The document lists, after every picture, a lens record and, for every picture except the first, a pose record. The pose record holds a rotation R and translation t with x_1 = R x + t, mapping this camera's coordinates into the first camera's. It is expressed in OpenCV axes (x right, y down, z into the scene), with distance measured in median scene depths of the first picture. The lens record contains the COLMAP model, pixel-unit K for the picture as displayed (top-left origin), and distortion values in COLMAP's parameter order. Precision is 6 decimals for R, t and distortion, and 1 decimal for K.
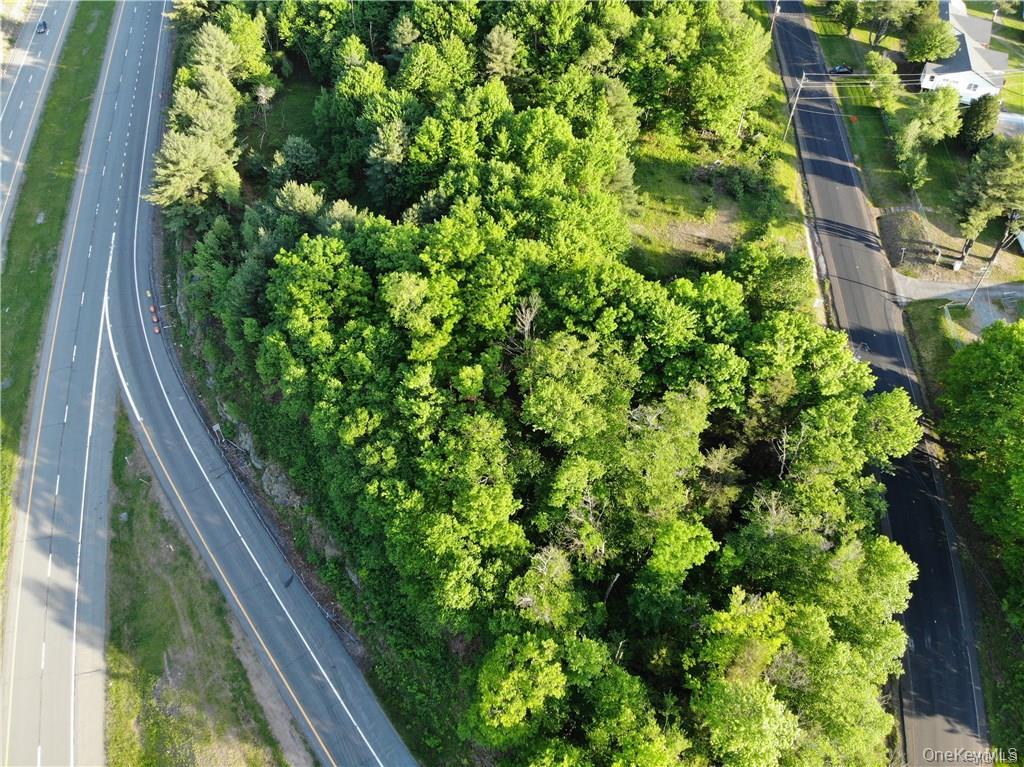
lens RADIAL K [[750.0, 0, 513.7], [0, 750.0, 388.5], [0, 0, 1]] dist [0.056424, -0.167478]
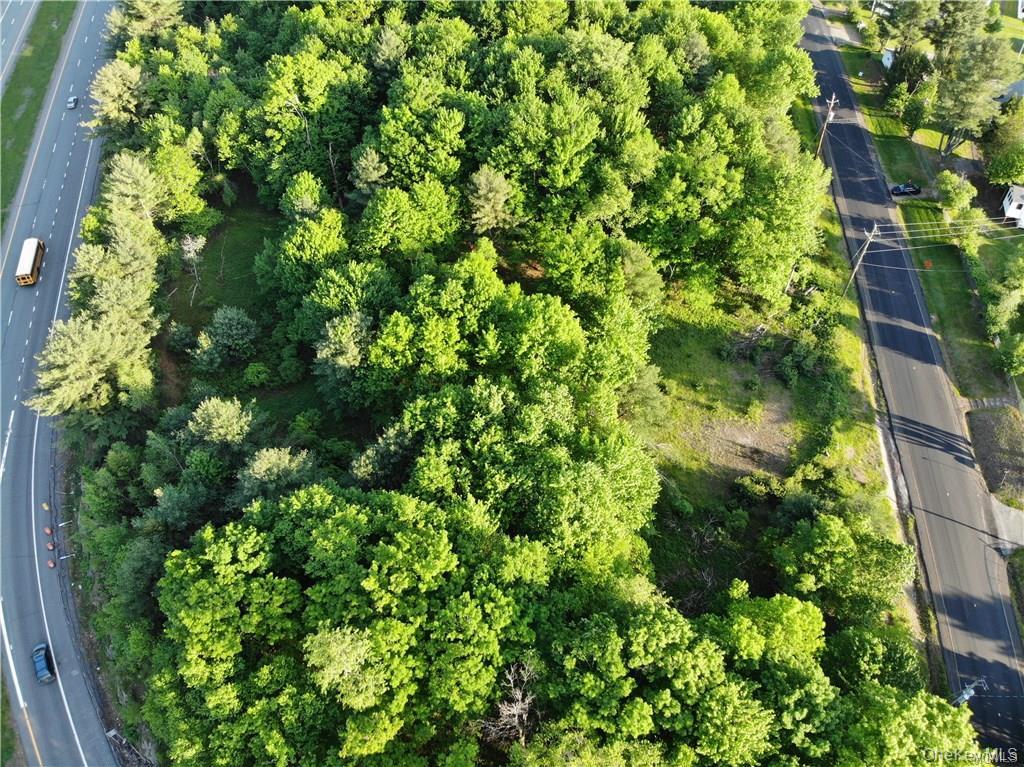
lens RADIAL K [[750.0, 0, 509.1], [0, 750.0, 394.9], [0, 0, 1]] dist [0.056424, -0.167478]
pose [[0.999976, 0.004264, -0.005536, 0.010493], [-0.004240, 0.999982, 0.004338, -0.303460], [0.005555, -0.004314, 0.999975, 0.261929]]
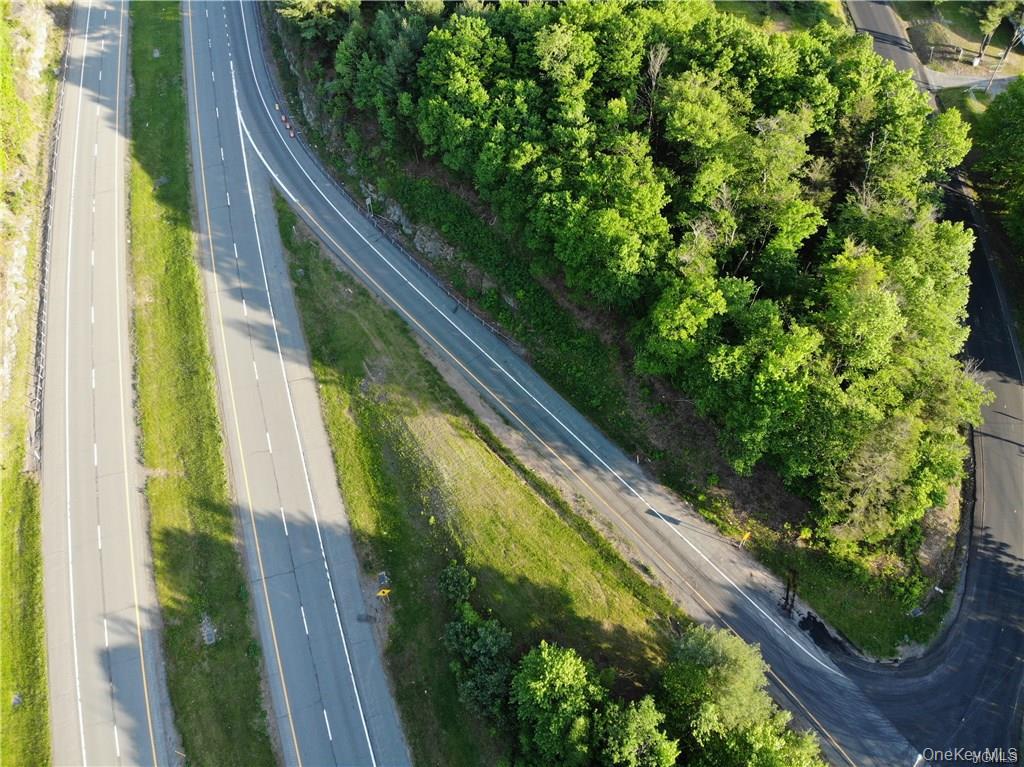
lens RADIAL K [[750.0, 0, 521.2], [0, 750.0, 388.8], [0, 0, 1]] dist [0.056424, -0.167478]
pose [[0.998558, -0.040727, 0.034975, -0.216550], [0.037854, 0.996138, 0.079216, 0.264426], [-0.038066, -0.077778, 0.996244, -0.199447]]
